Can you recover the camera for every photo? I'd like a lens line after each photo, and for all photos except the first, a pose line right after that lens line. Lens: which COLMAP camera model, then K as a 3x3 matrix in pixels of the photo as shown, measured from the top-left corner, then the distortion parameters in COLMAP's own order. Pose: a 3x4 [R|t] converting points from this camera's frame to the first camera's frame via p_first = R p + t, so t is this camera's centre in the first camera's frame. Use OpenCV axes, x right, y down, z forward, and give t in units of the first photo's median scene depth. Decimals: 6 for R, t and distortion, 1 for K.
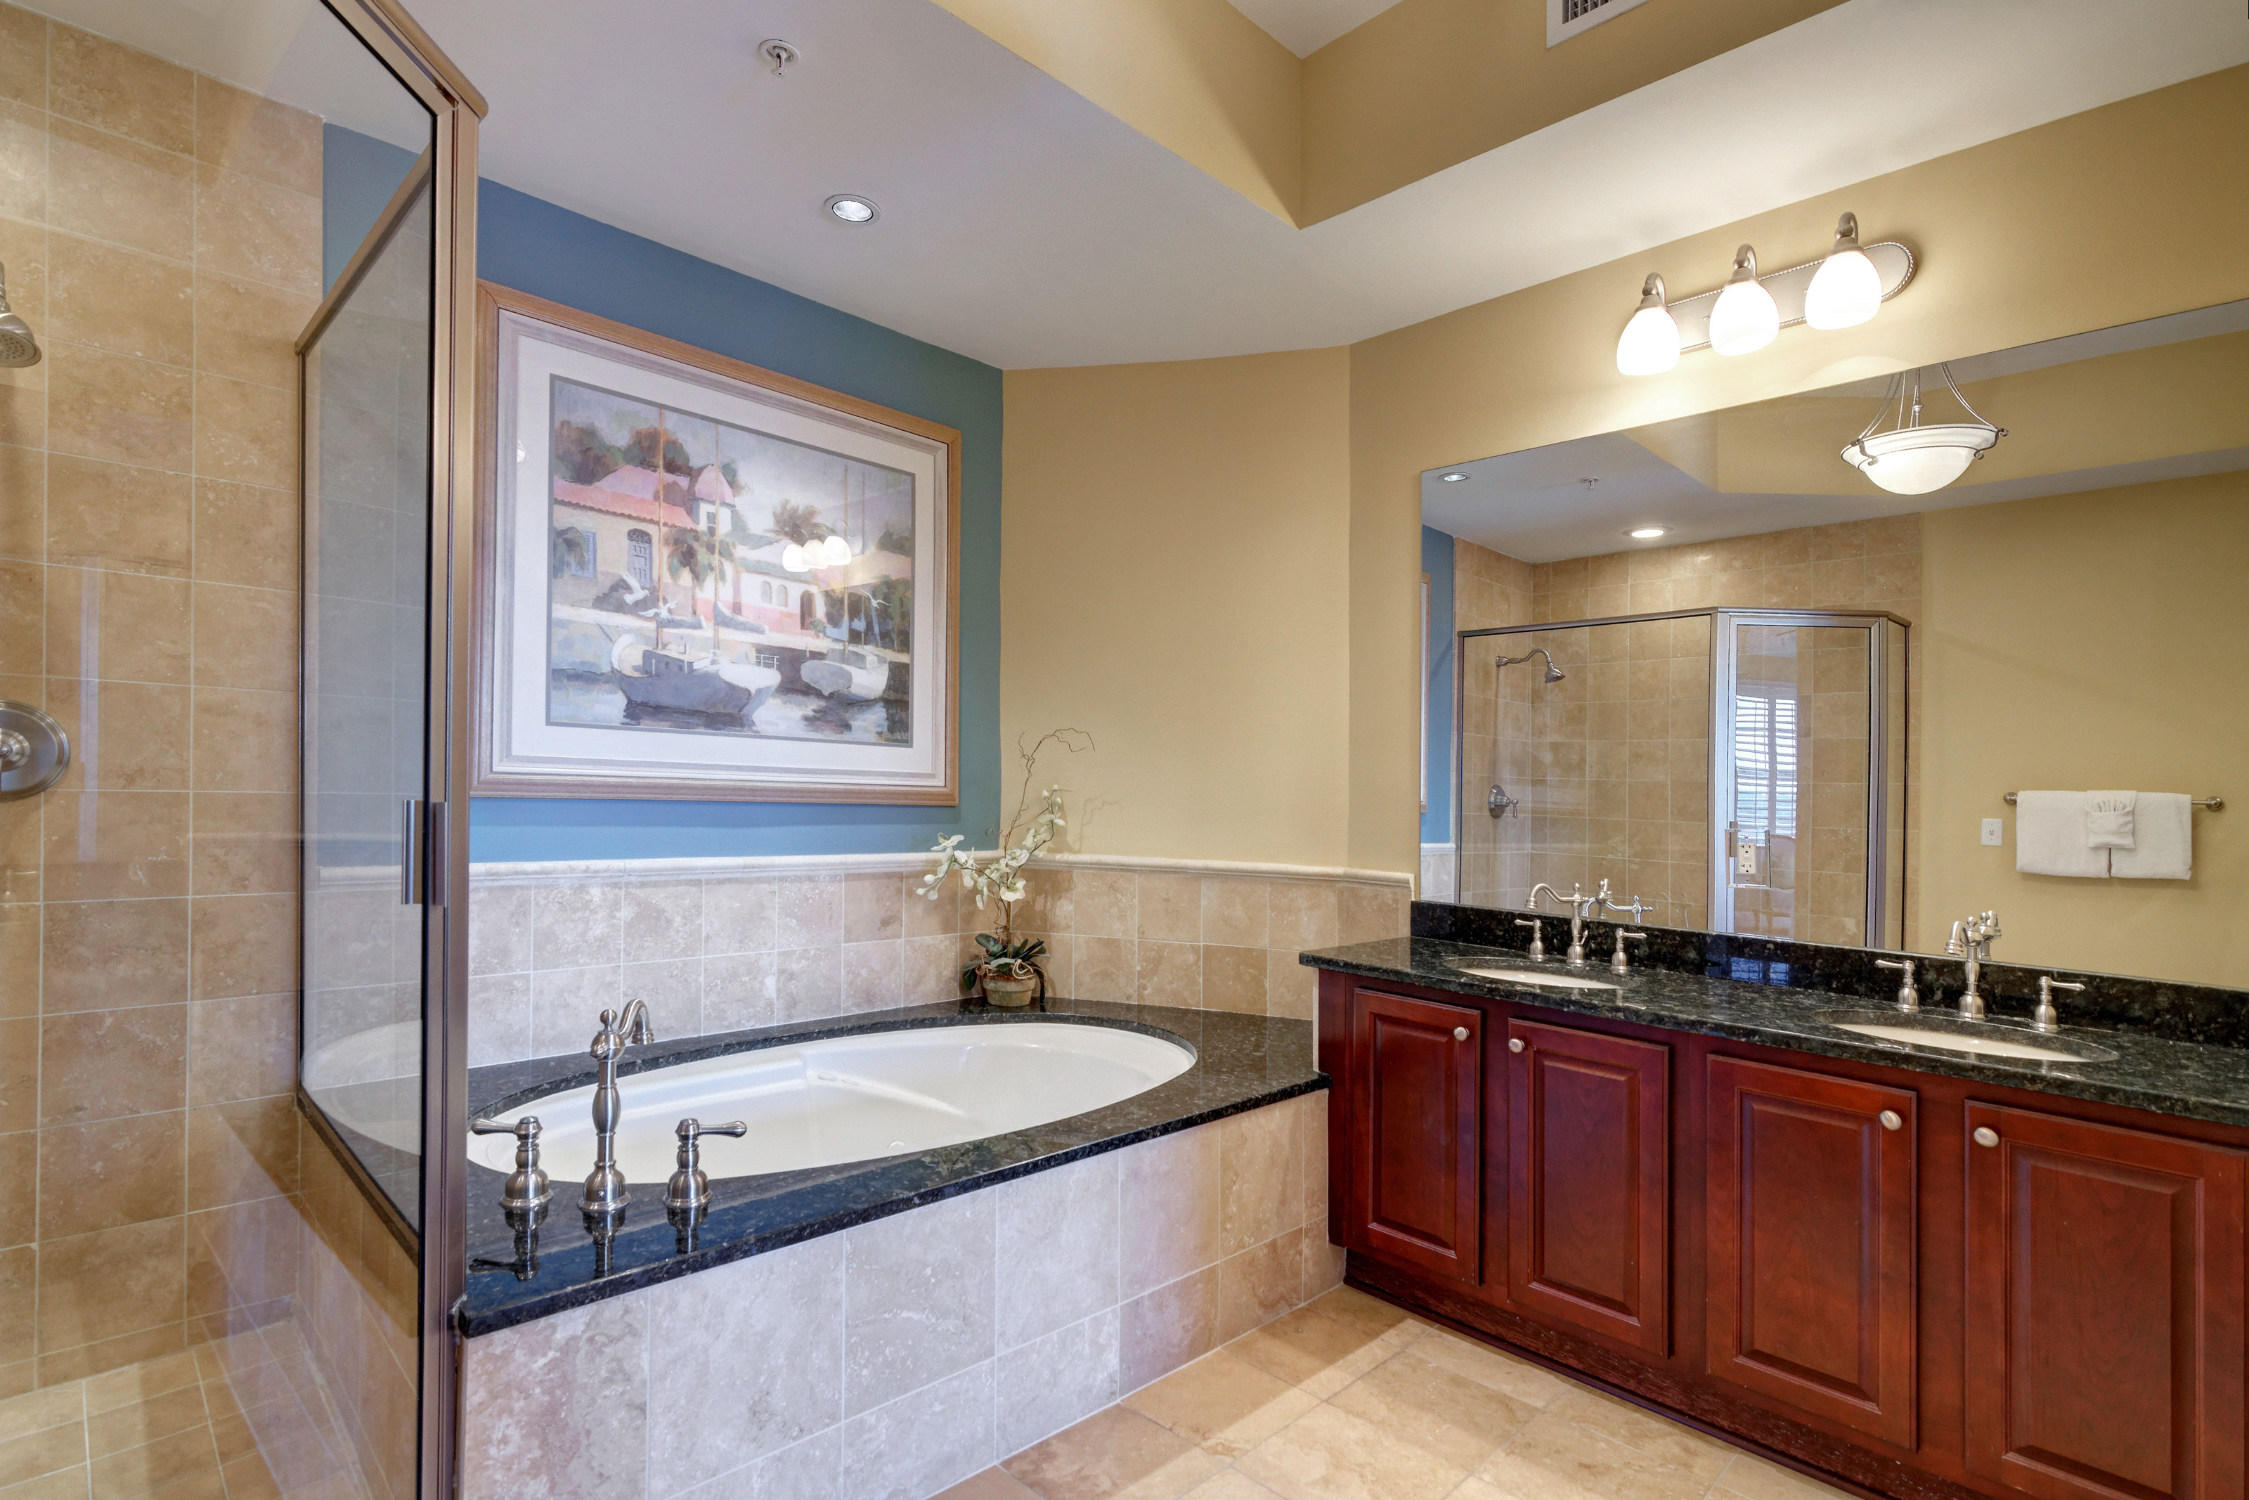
lens RADIAL K [[1097.6, 0, 1084.3], [0, 1097.6, 809.5], [0, 0, 1]] dist [0.009788, -0.005193]
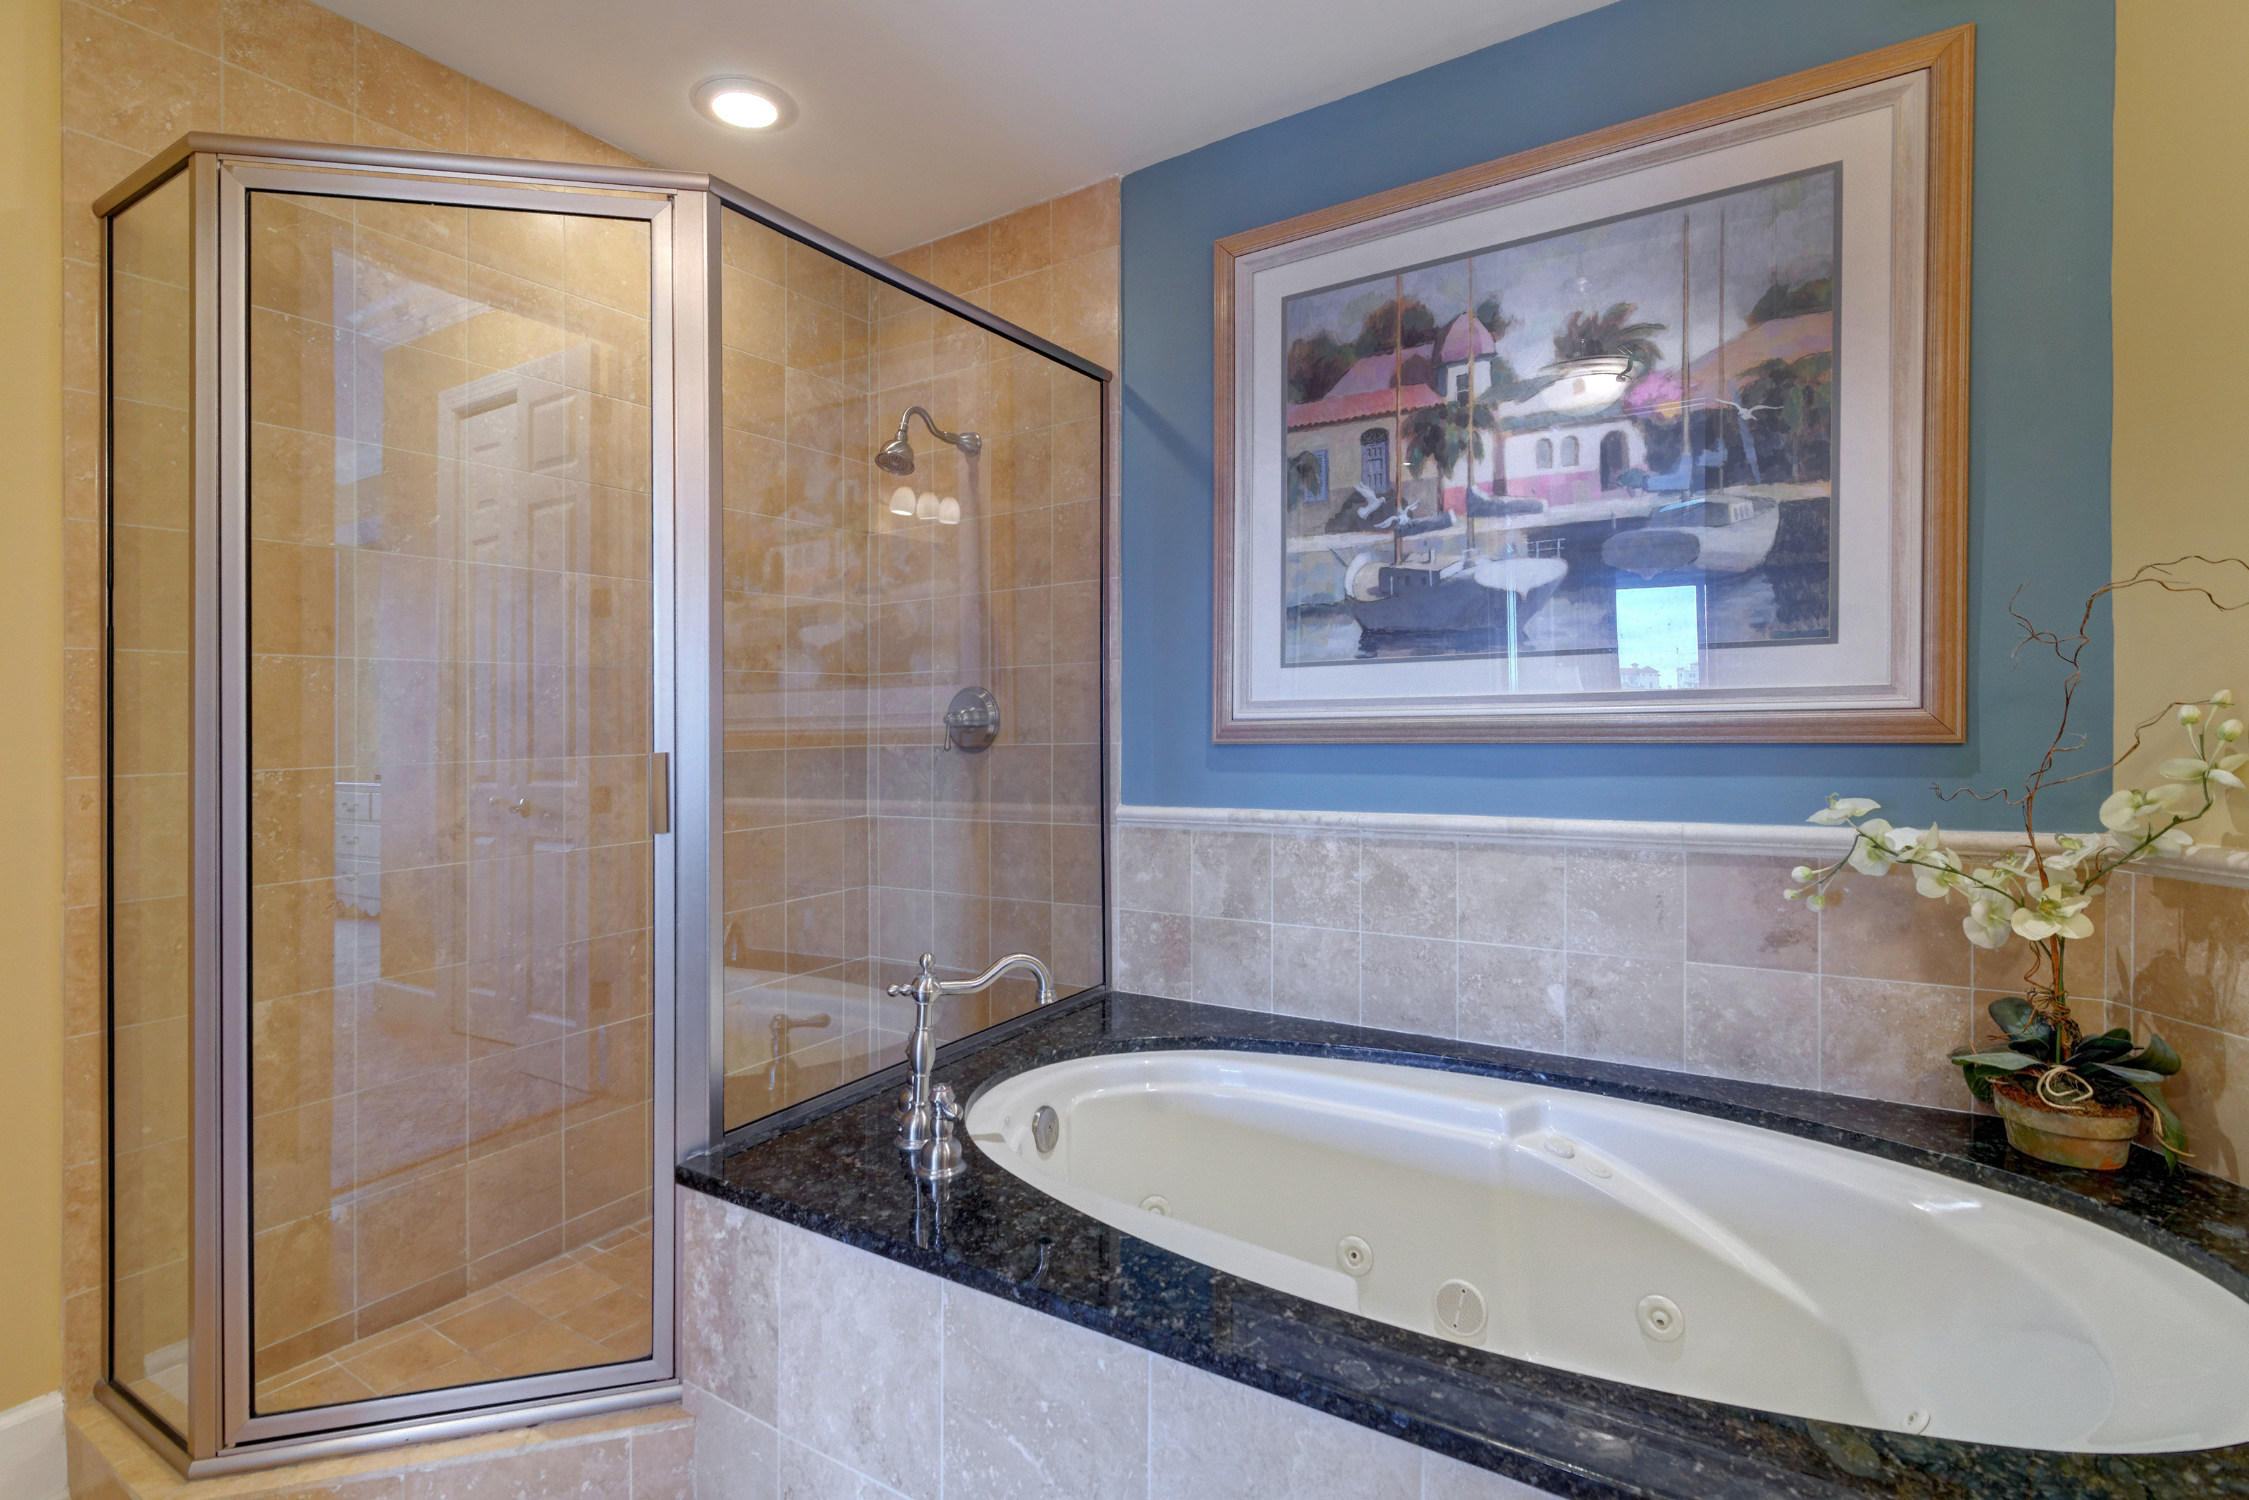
lens RADIAL K [[1097.6, 0, 1123.9], [0, 1097.6, 759.7], [0, 0, 1]] dist [0.009788, -0.005193]
pose [[0.218870, -0.002513, -0.975751, 0.375218], [0.006481, 0.999978, -0.001122, 0.003237], [0.975733, -0.006078, 0.218882, 0.599277]]
